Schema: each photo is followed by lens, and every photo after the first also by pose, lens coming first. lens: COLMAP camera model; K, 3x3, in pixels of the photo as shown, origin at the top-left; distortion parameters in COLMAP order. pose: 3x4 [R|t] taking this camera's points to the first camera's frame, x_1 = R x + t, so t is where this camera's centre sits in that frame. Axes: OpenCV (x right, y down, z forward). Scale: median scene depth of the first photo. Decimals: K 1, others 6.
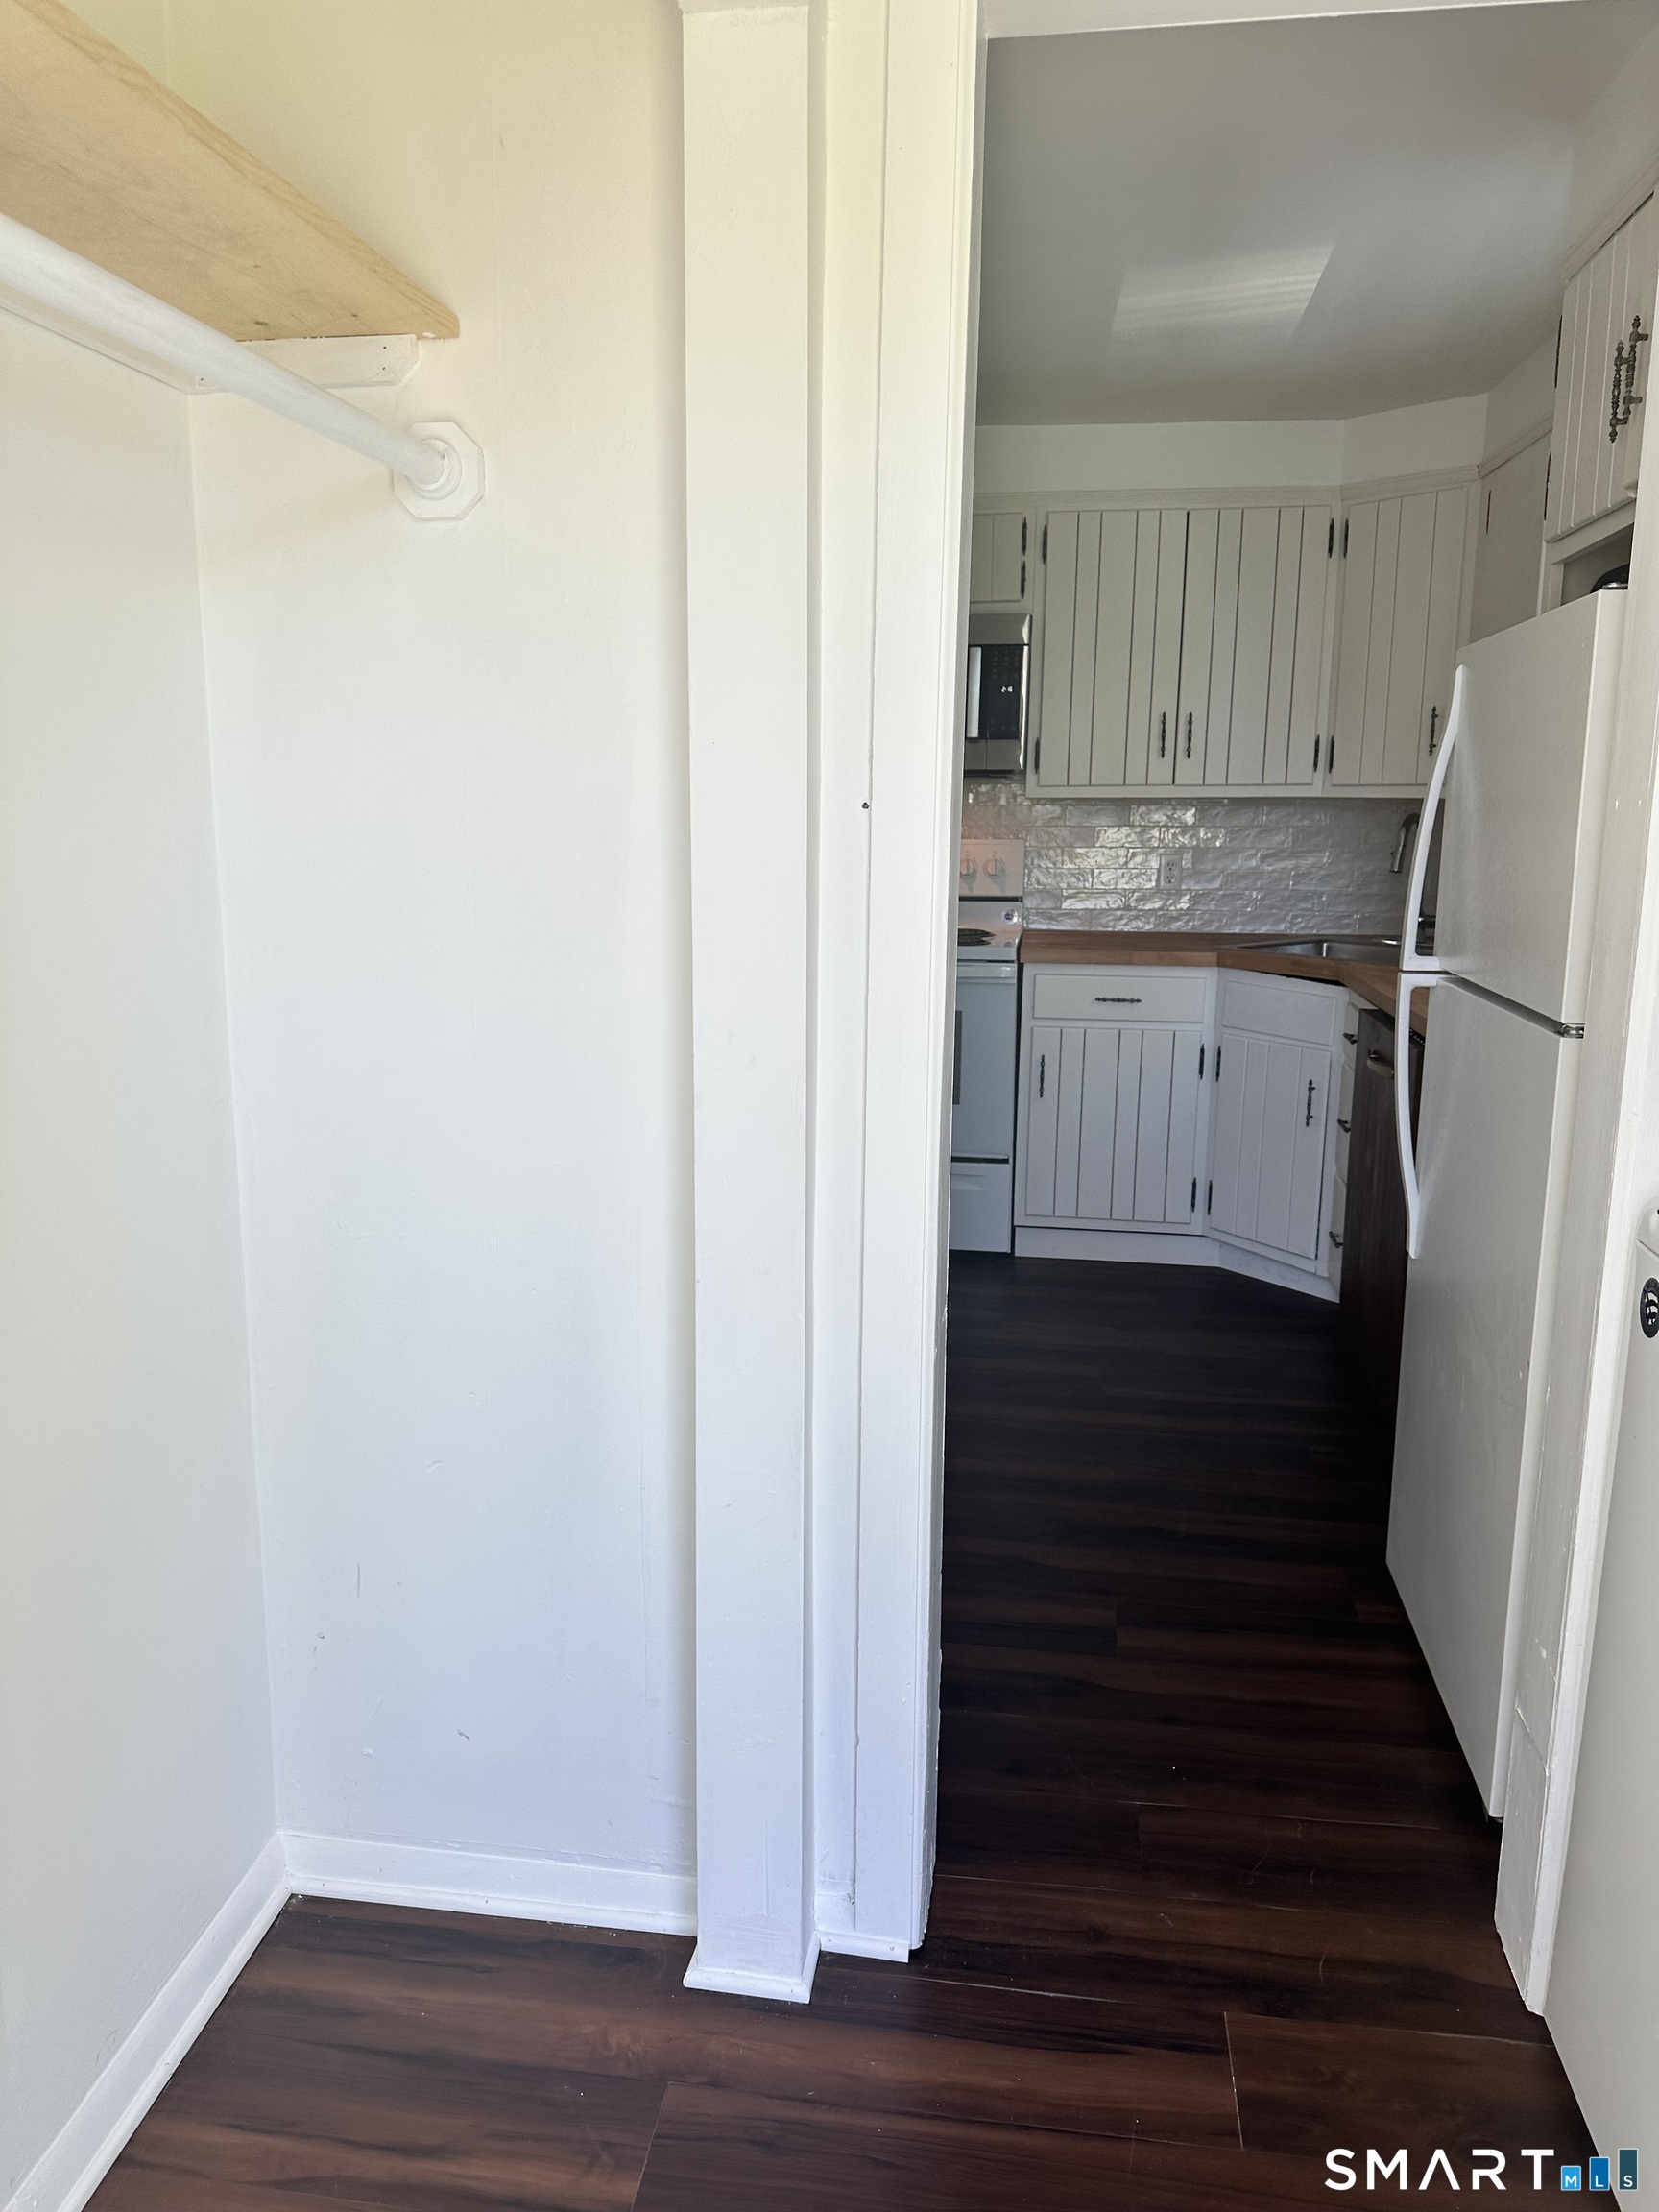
lens RADIAL K [[1562.0, 0, 801.3], [0, 1562.0, 1112.8], [0, 0, 1]] dist [0.097243, -0.170681]
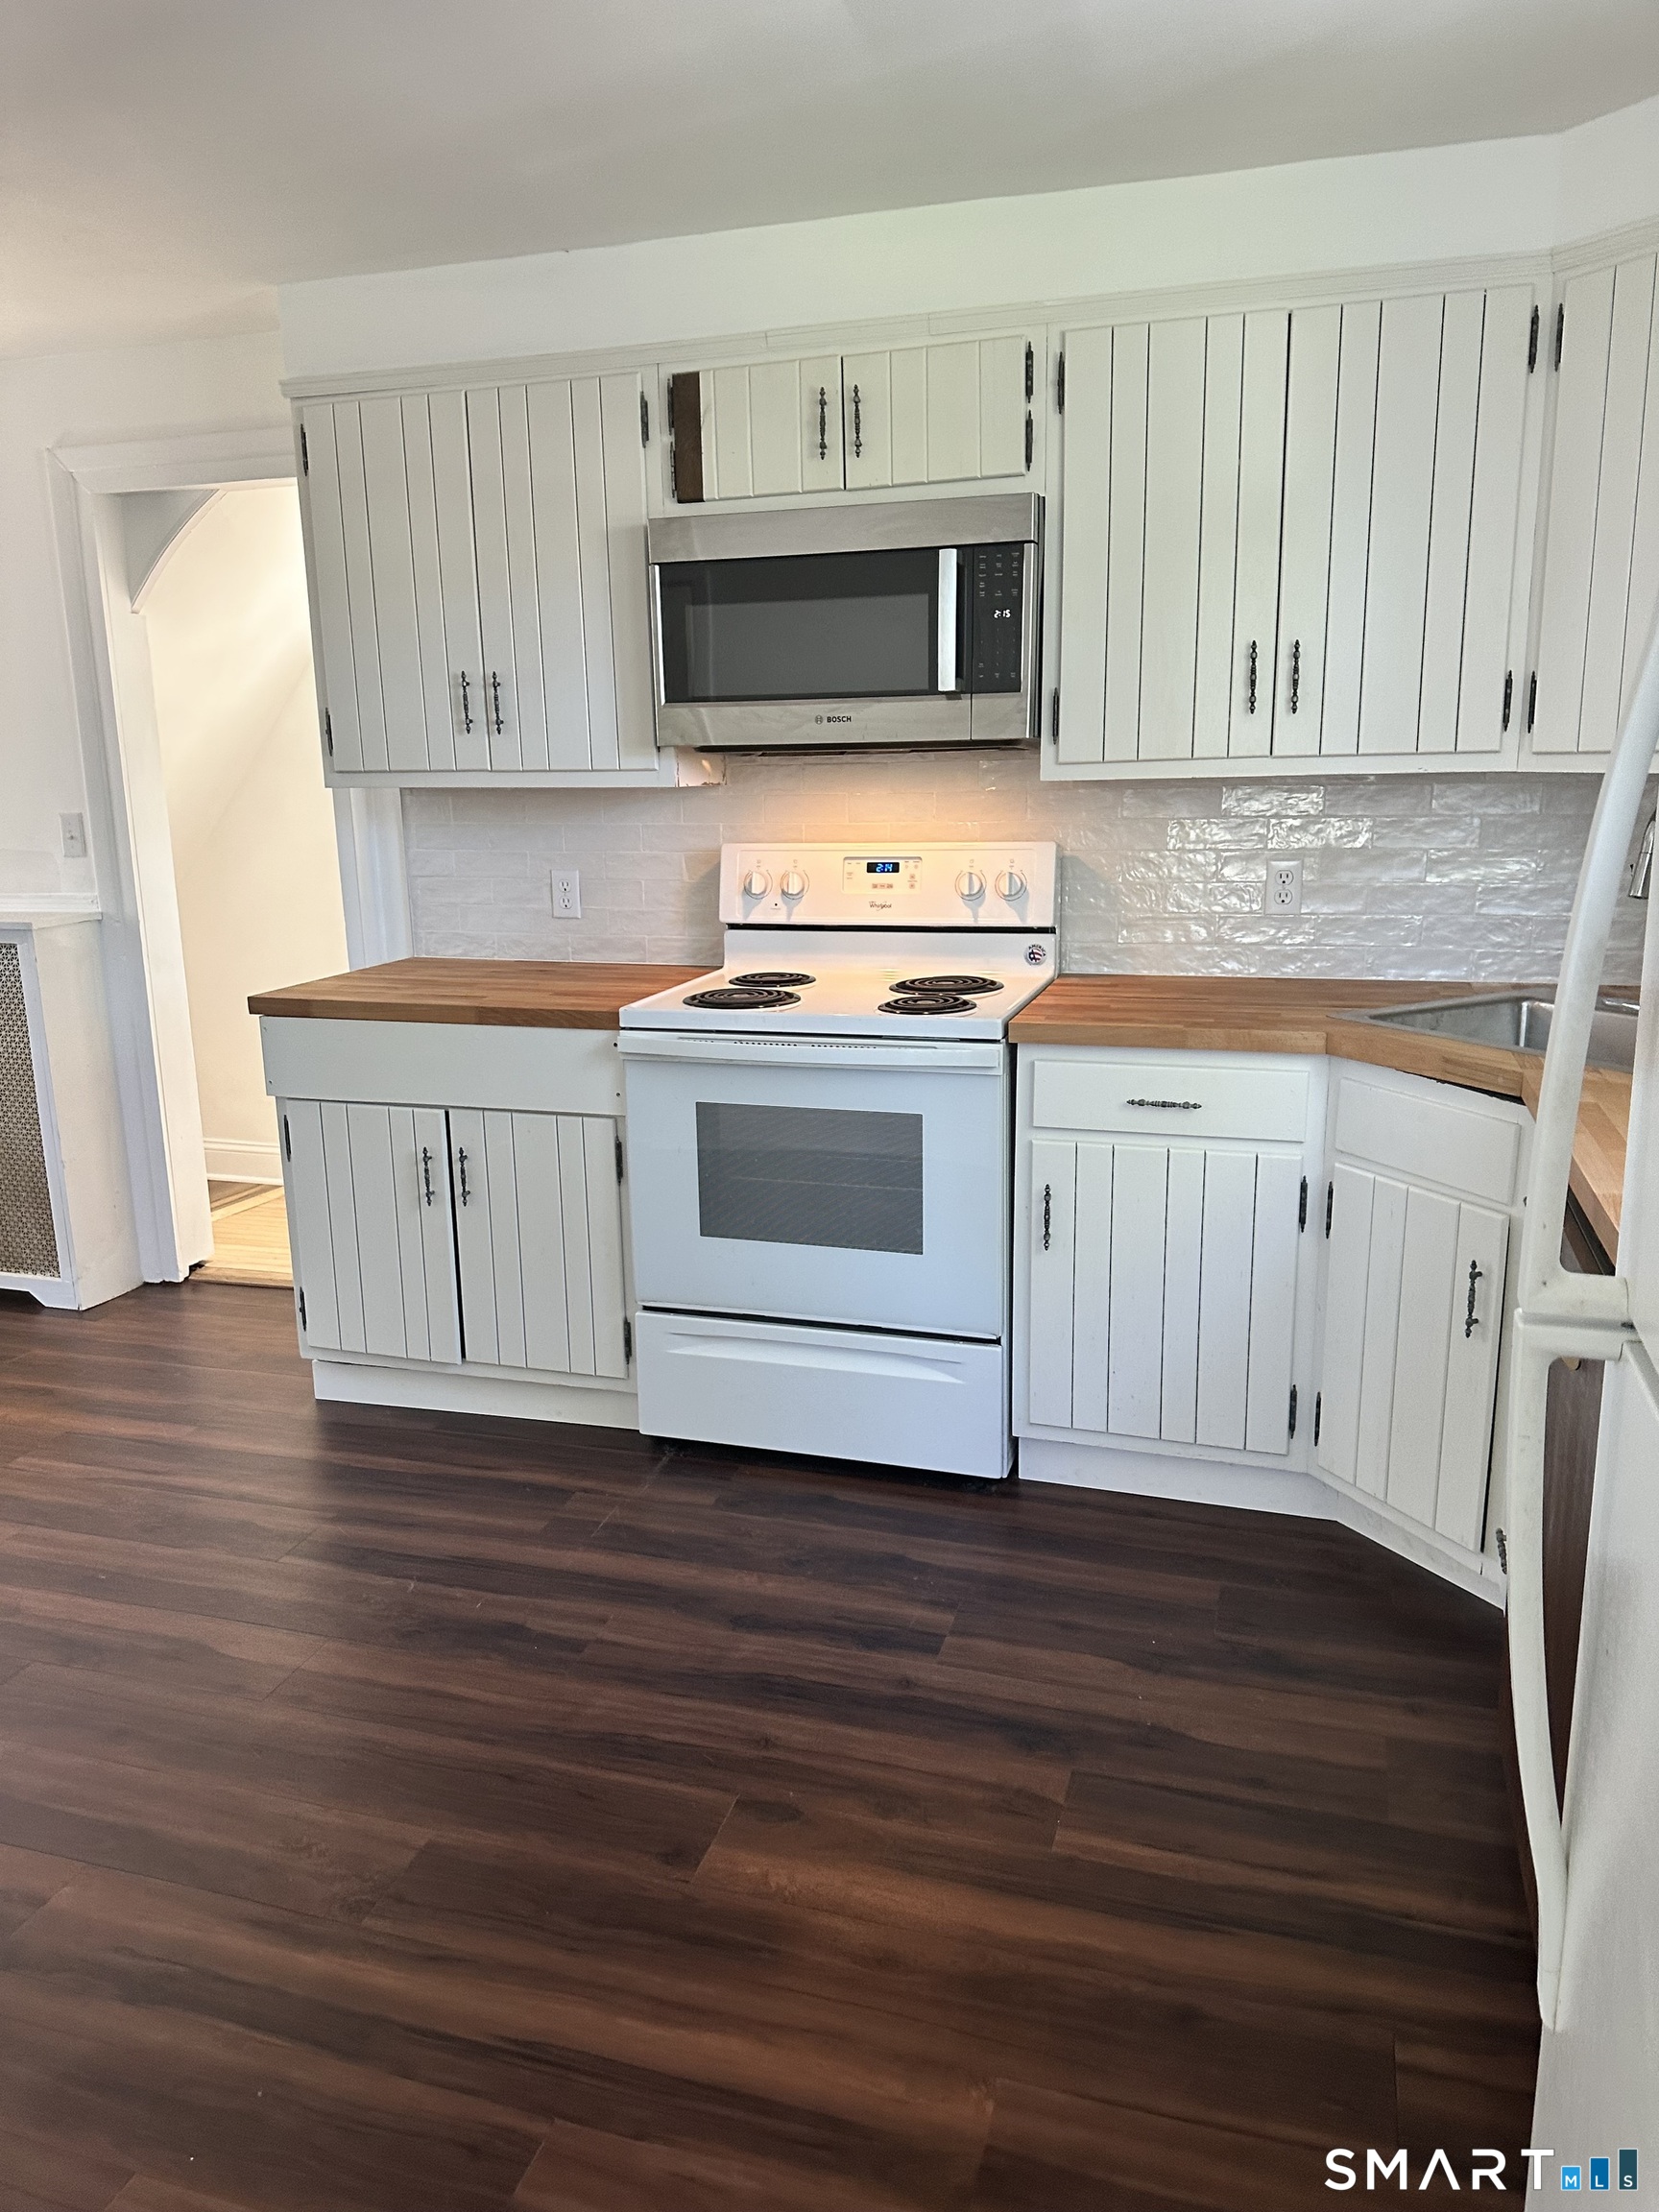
lens RADIAL K [[1561.5, 0, 802.7], [0, 1561.5, 1098.7], [0, 0, 1]] dist [0.095668, -0.131508]
pose [[0.986860, 0.010011, -0.161269, 0.156007], [-0.007013, 0.999792, 0.019147, -0.082670], [0.161427, -0.017765, 0.986725, 0.345971]]
